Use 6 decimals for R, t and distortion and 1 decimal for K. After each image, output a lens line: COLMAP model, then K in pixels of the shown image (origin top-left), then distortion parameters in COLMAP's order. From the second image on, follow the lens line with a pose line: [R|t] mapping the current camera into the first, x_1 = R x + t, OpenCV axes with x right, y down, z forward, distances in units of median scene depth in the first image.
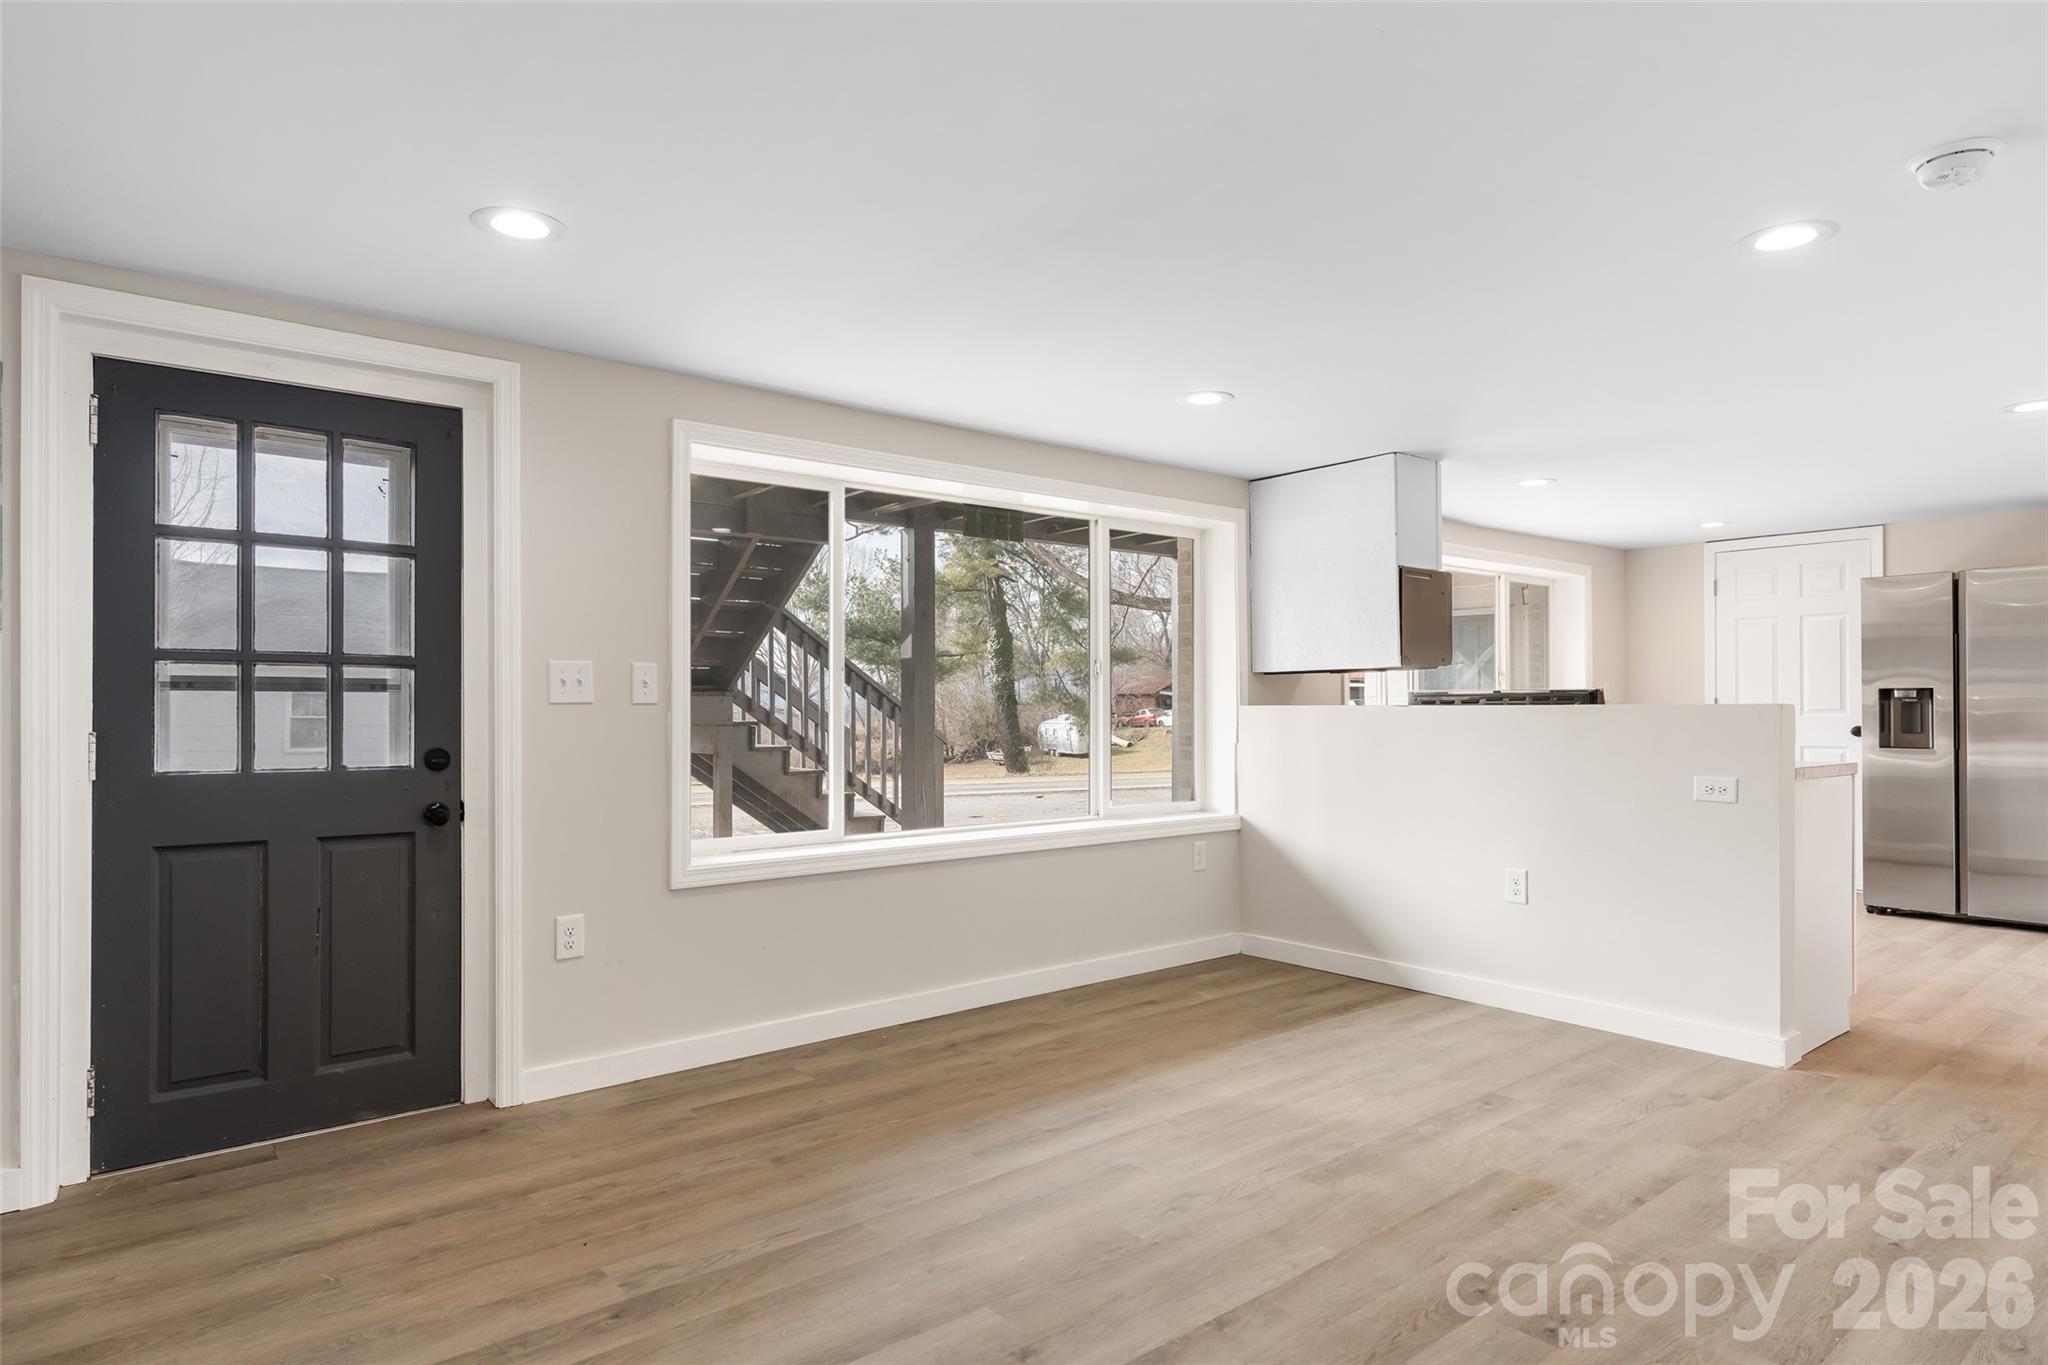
lens RADIAL K [[1142.3, 0, 1024.0], [0, 1142.3, 682.5], [0, 0, 1]] dist [-0.005209, 0.000302]
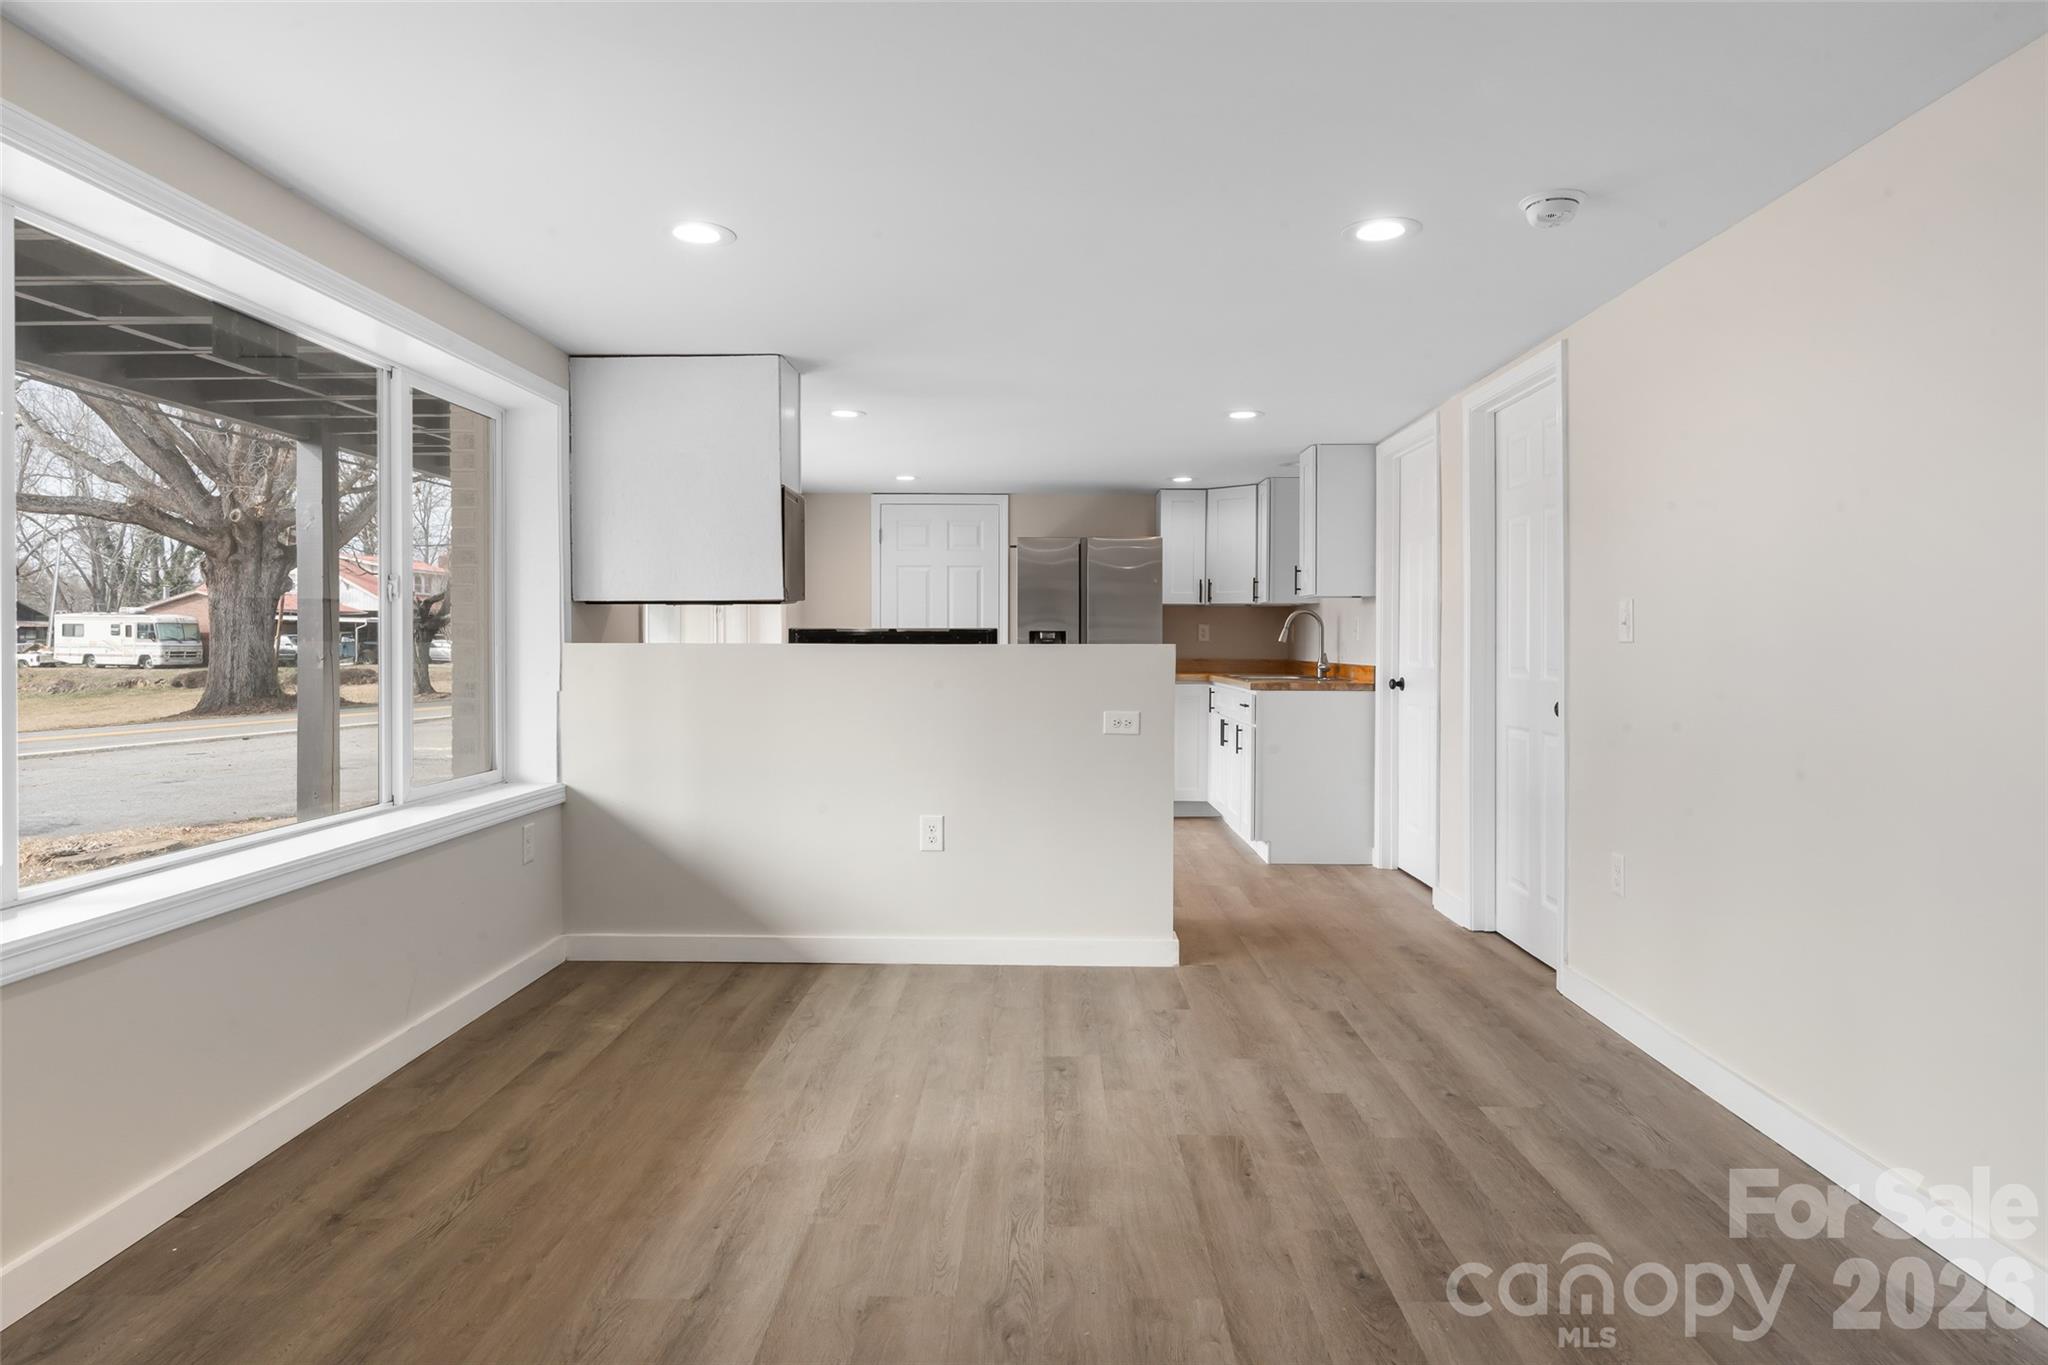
lens RADIAL K [[1157.2, 0, 1023.2], [0, 1157.2, 642.3], [0, 0, 1]] dist [-0.003896, 0.000315]
pose [[0.648440, 0.005107, 0.761249, -0.315578], [-0.020367, 0.999736, 0.010641, 0.007684], [-0.760994, -0.022404, 0.648372, 0.385167]]
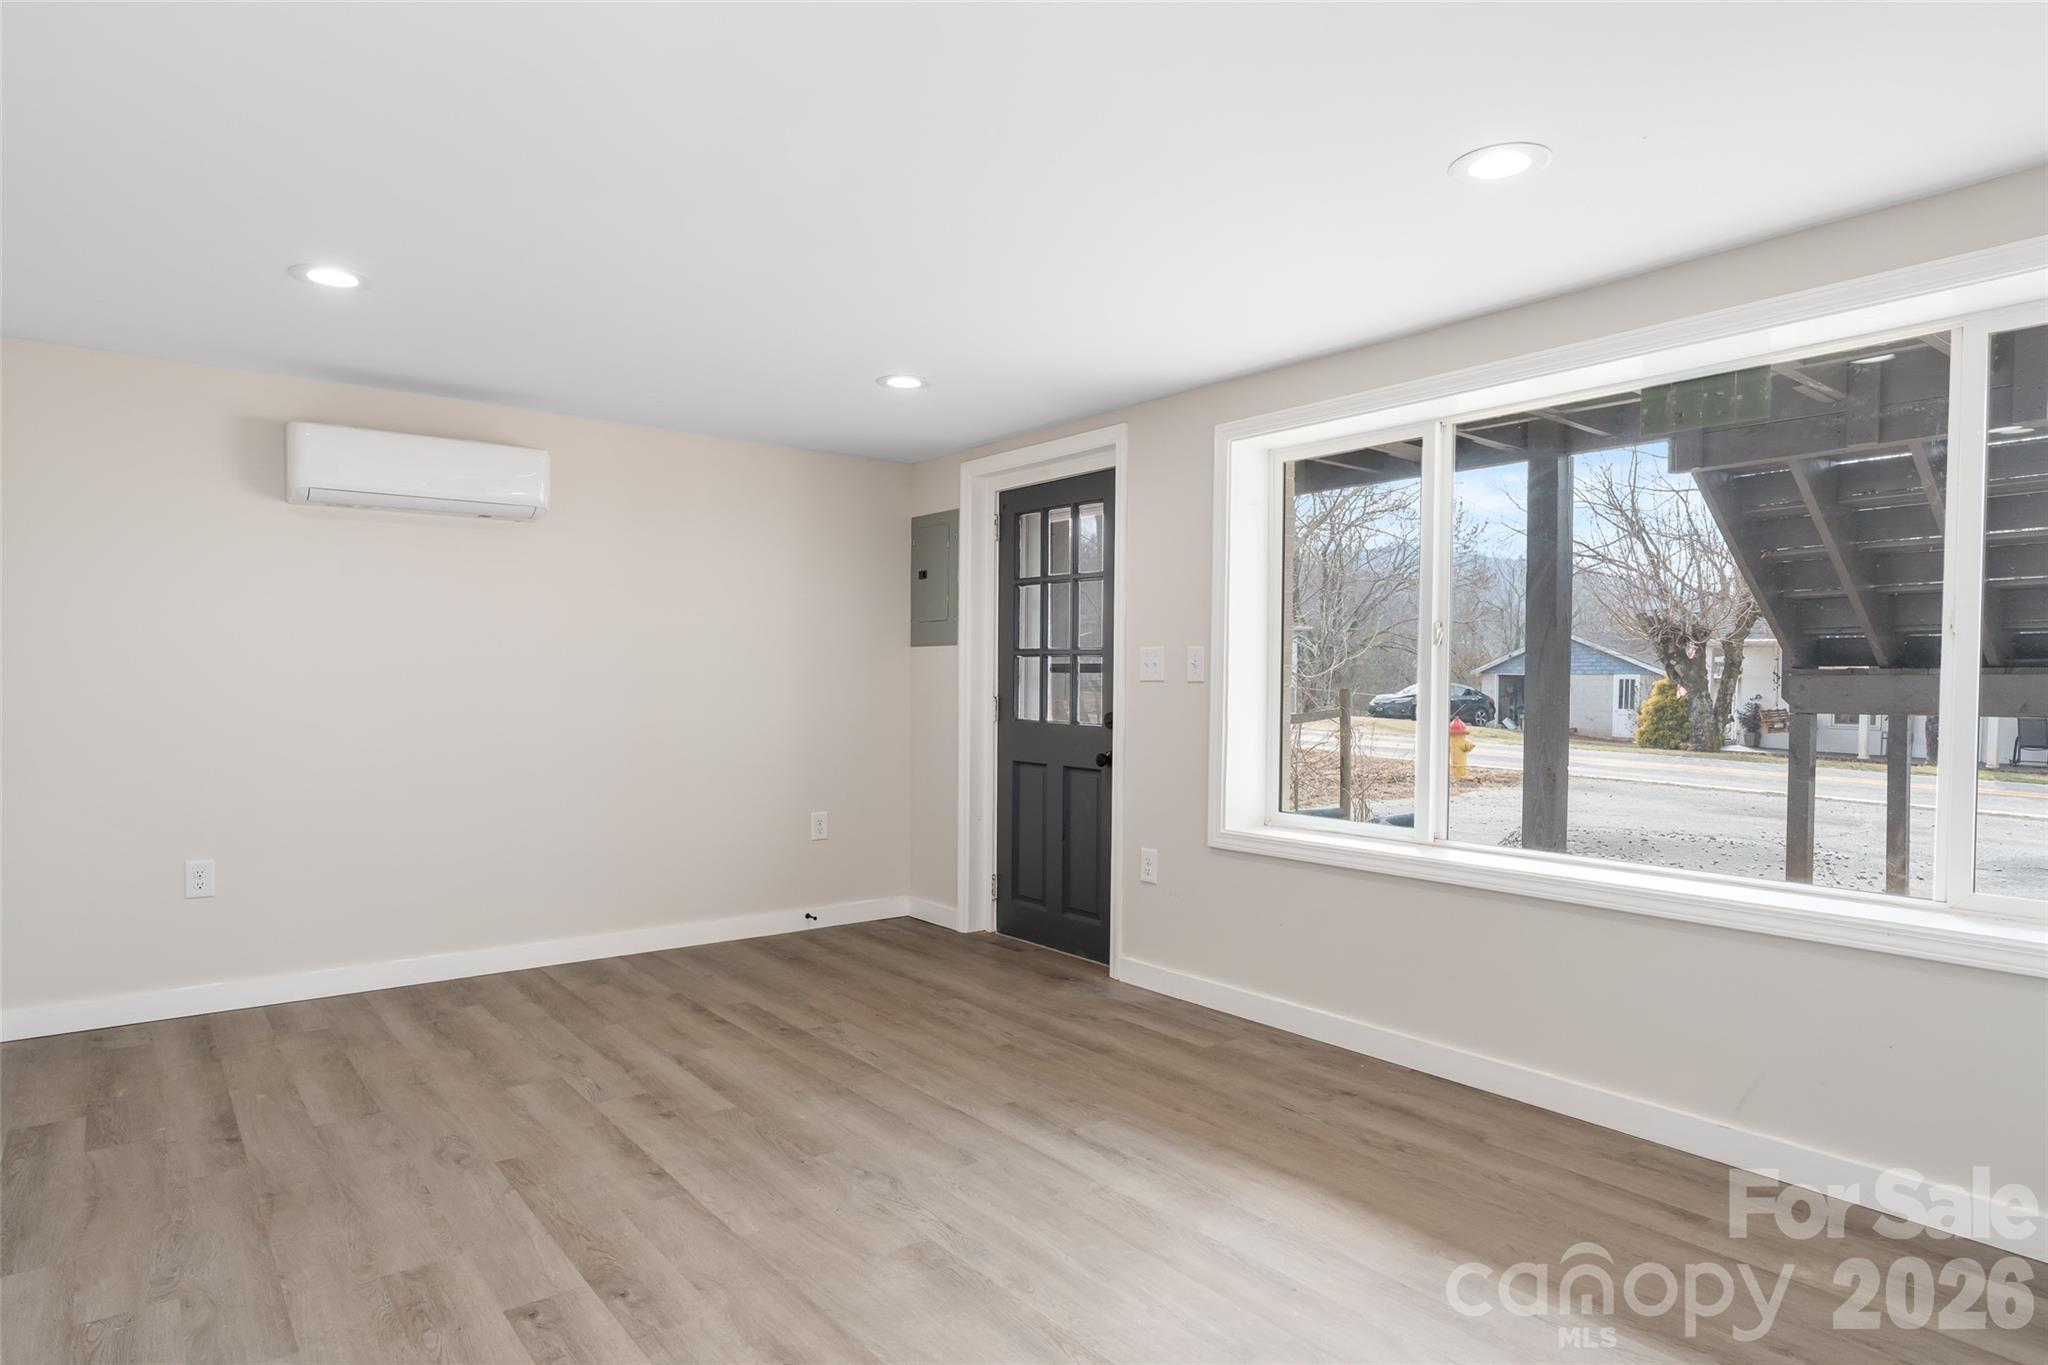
lens RADIAL K [[1158.6, 0, 1027.8], [0, 1158.6, 708.7], [0, 0, 1]] dist [-0.015259, 0.000031]
pose [[-0.017167, 0.025938, -0.999516, 0.853052], [0.011645, 0.999601, 0.025740, 0.013598], [0.999785, -0.011197, -0.017462, 0.860639]]
